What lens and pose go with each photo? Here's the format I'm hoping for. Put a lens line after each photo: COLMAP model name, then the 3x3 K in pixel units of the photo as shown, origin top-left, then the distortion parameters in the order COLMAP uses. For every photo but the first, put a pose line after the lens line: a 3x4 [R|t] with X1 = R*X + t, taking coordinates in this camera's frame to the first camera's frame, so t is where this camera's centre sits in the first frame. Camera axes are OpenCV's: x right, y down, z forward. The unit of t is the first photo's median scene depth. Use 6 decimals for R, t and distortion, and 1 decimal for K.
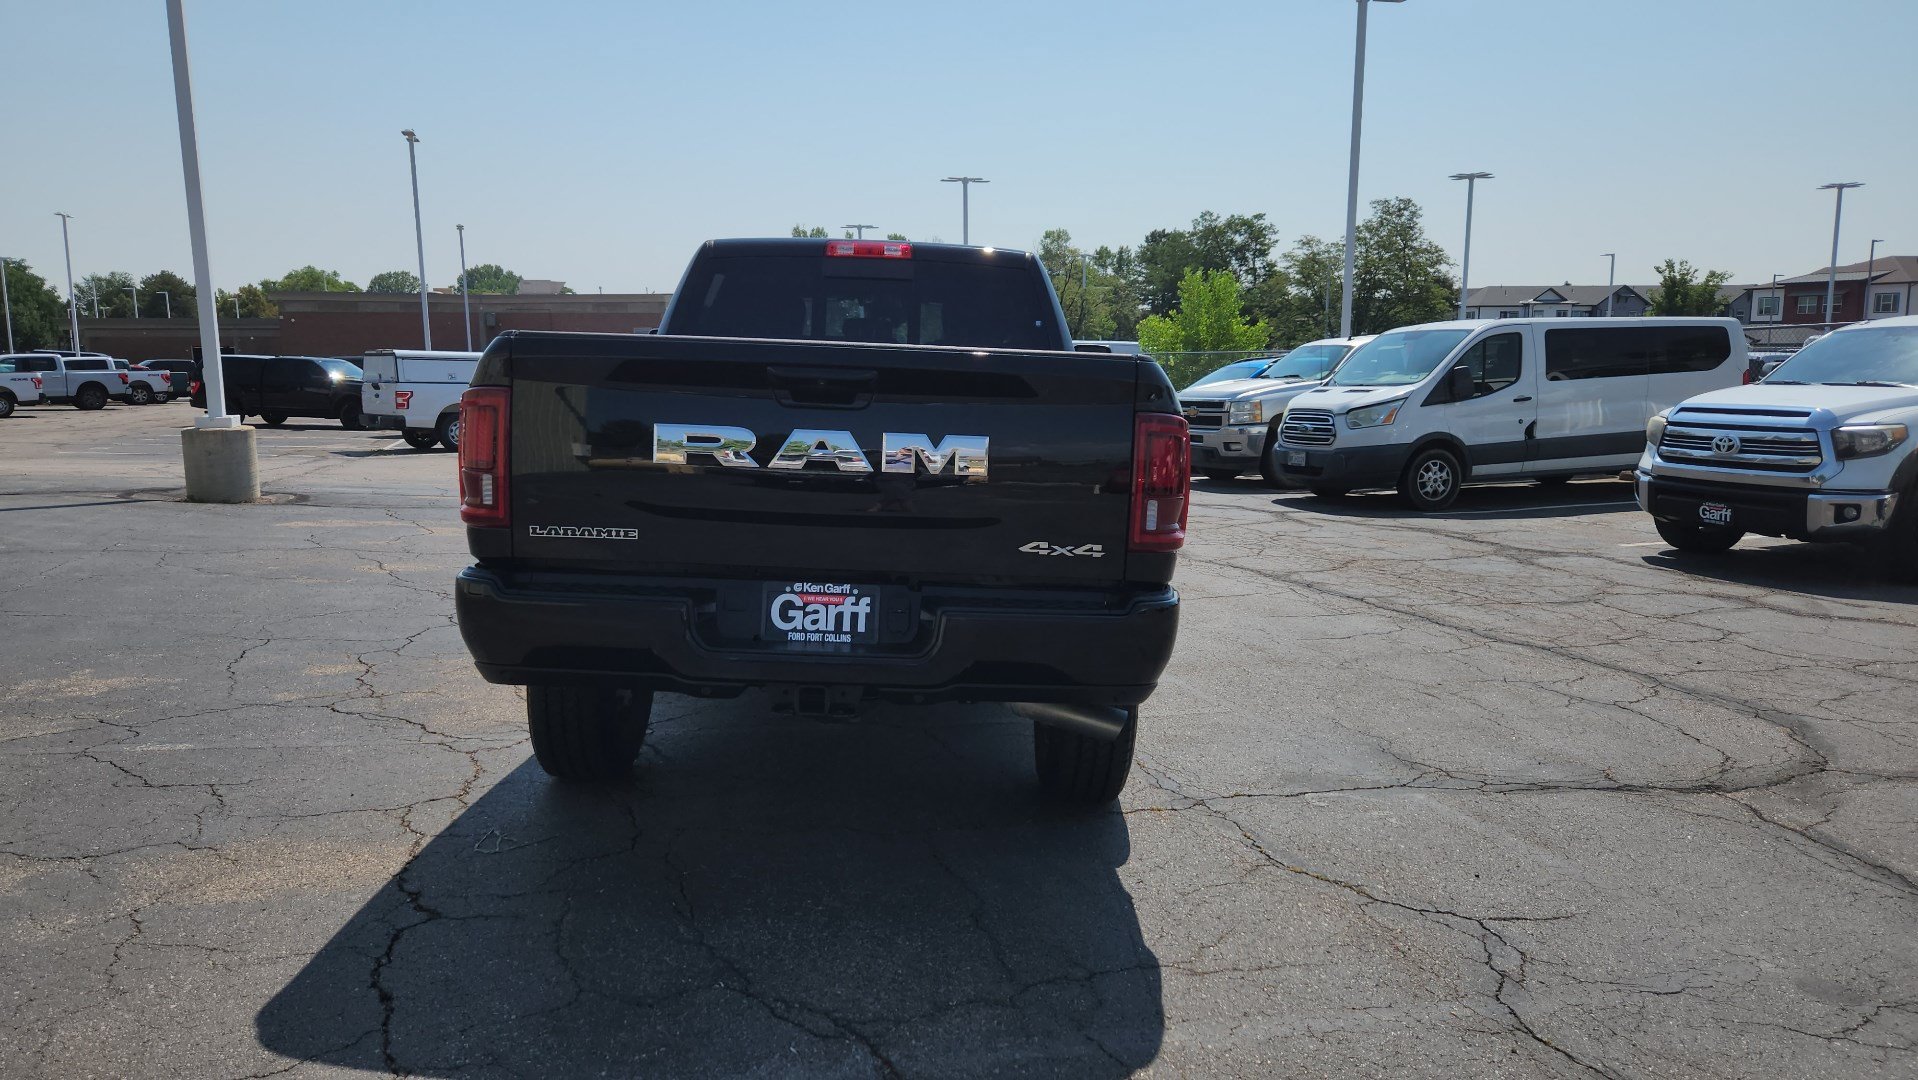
lens RADIAL K [[1285.3, 0, 924.5], [0, 1285.3, 541.9], [0, 0, 1]] dist [0.072327, -0.058923]
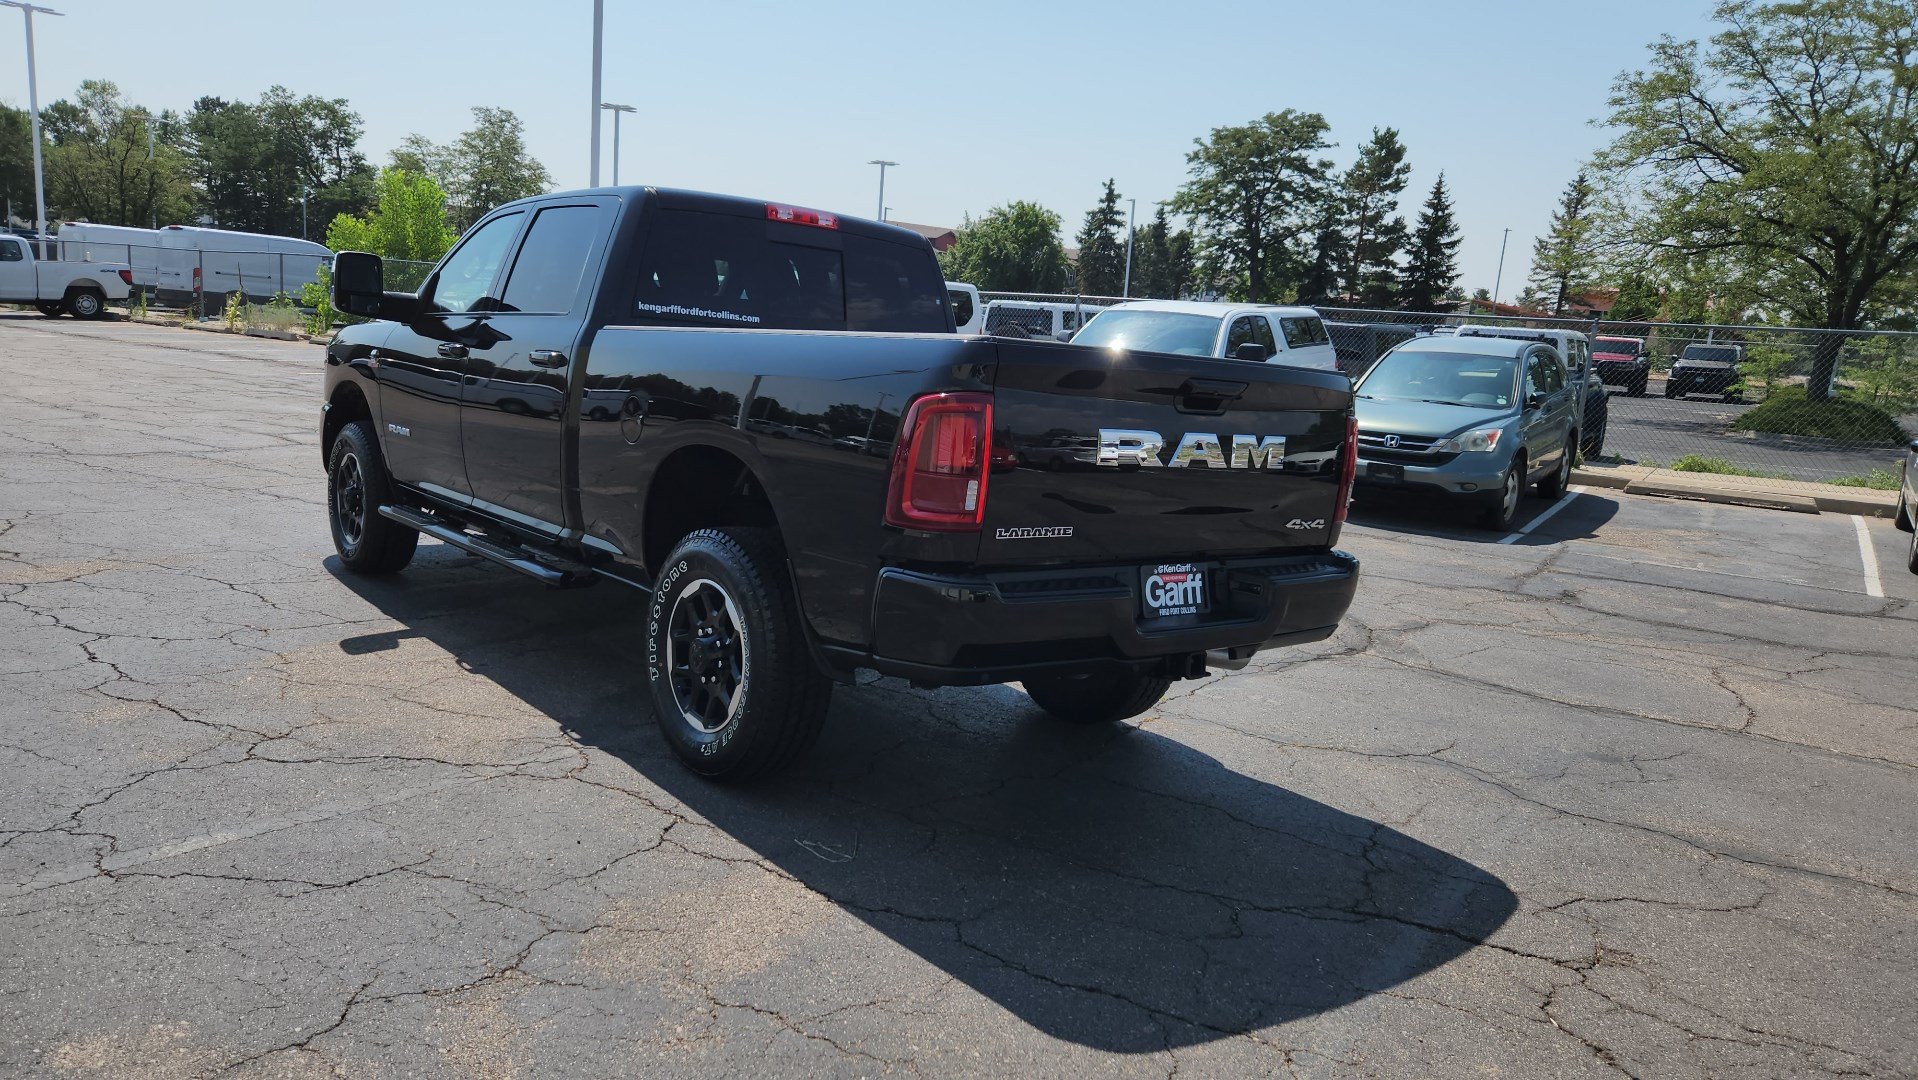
lens RADIAL K [[1285.3, 0, 924.5], [0, 1285.3, 541.9], [0, 0, 1]] dist [0.072327, -0.058923]
pose [[0.766732, -0.062919, 0.638877, -0.988962], [0.018234, 0.996918, 0.076297, -0.080111], [-0.641709, -0.046851, 0.765516, 0.259714]]
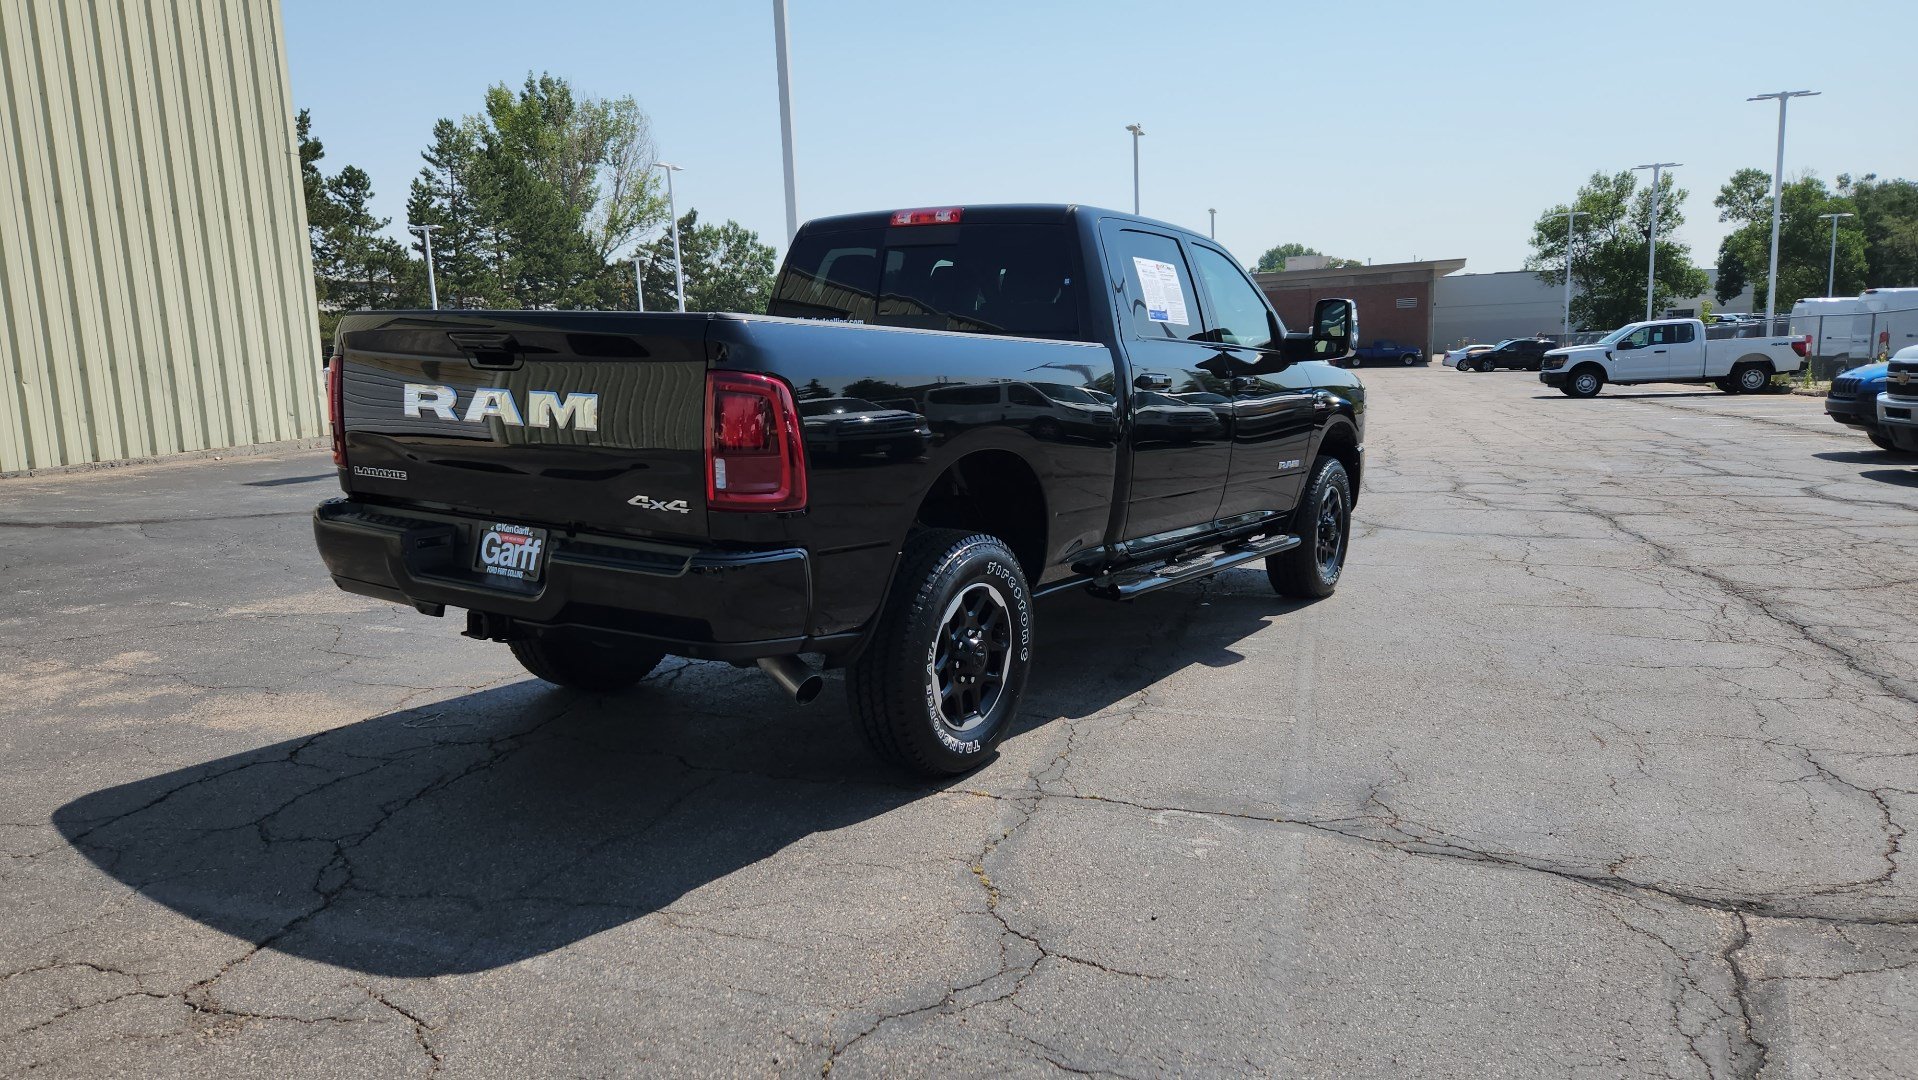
lens RADIAL K [[1280.9, 0, 938.6], [0, 1280.9, 544.8], [0, 0, 1]] dist [0.072907, -0.062786]
pose [[0.832980, 0.061074, -0.549921, 0.858316], [-0.050048, 0.998132, 0.035043, -0.008859], [0.551034, -0.001668, 0.834481, 0.258876]]
